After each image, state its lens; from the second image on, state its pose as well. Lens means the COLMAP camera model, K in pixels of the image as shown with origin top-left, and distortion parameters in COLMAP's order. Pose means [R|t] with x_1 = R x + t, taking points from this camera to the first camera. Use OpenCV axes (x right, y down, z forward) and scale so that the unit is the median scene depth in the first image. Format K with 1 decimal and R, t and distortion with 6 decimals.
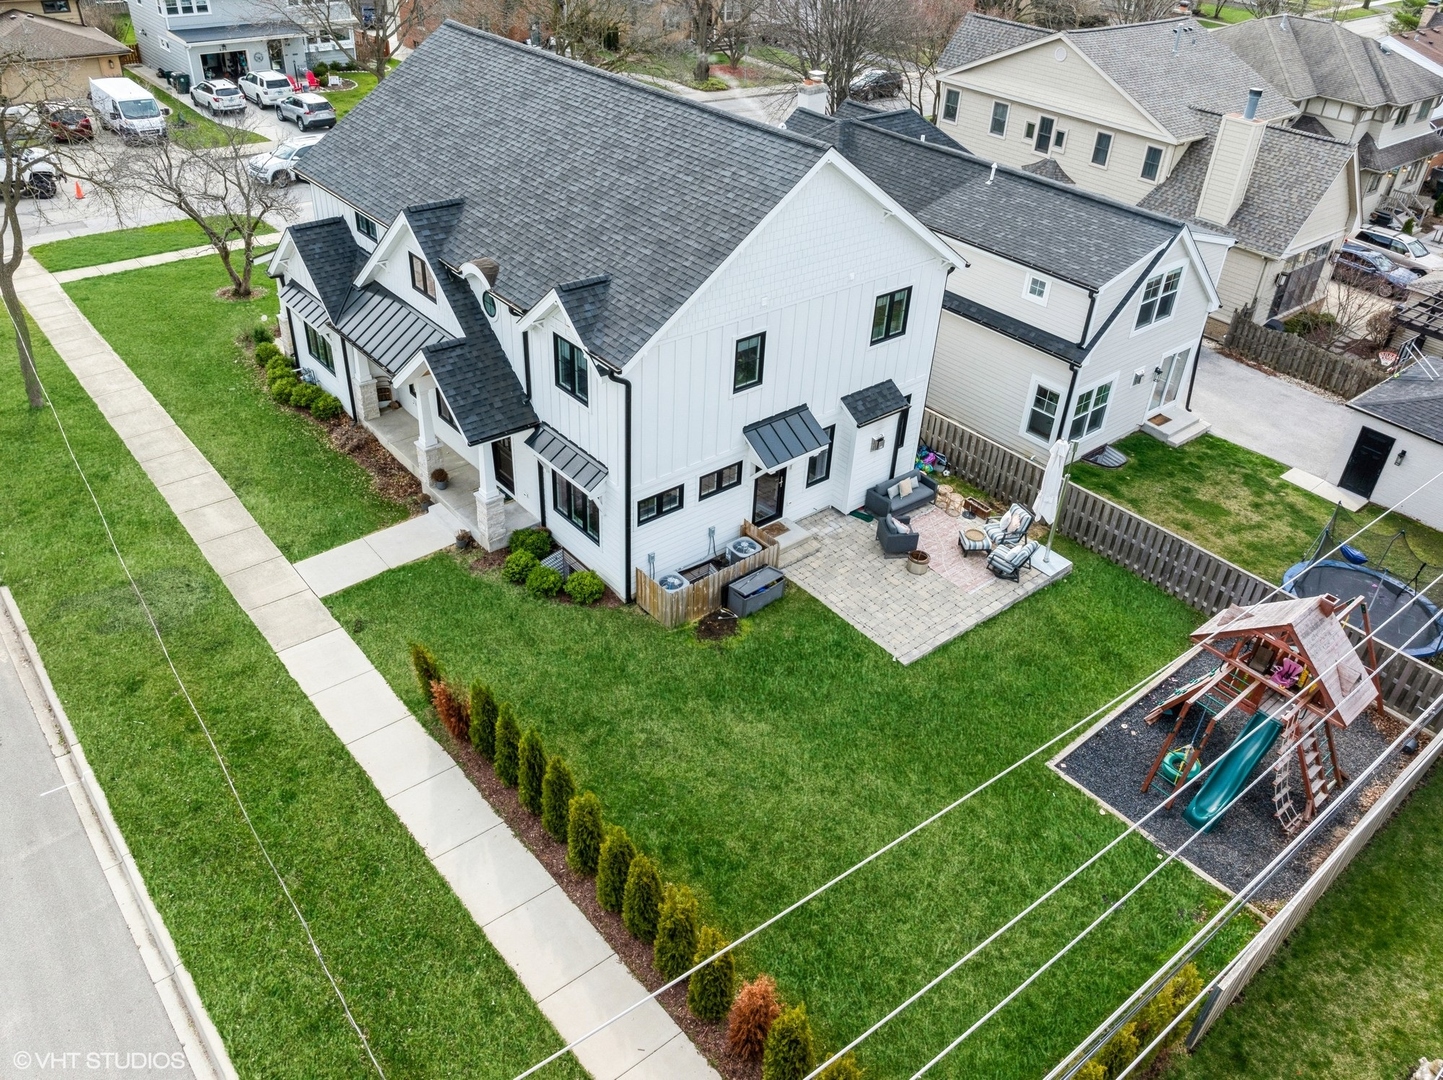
lens RADIAL K [[1082.4, 0, 717.9], [0, 1082.4, 544.0], [0, 0, 1]] dist [-0.026696, -0.022748]
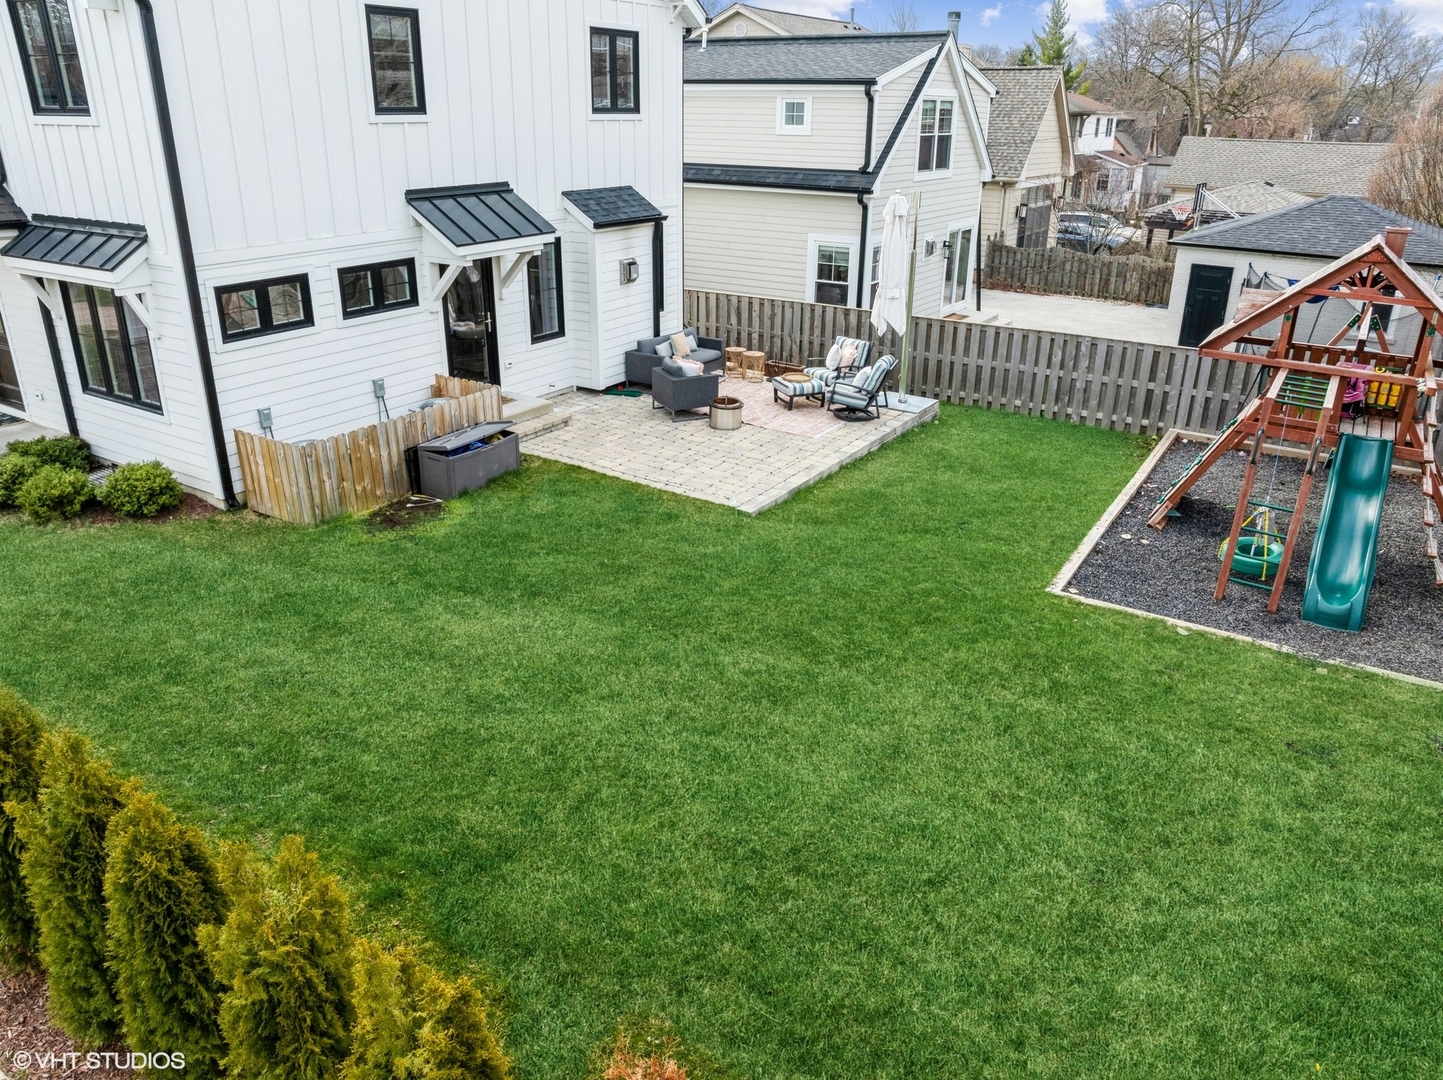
lens RADIAL K [[1082.4, 0, 729.6], [0, 1082.4, 489.4], [0, 0, 1]] dist [-0.026696, -0.022748]
pose [[0.952809, -0.144420, 0.267018, 0.010737], [0.198326, 0.962065, -0.187347, 0.181349], [-0.229832, 0.231462, 0.945306, 0.409789]]
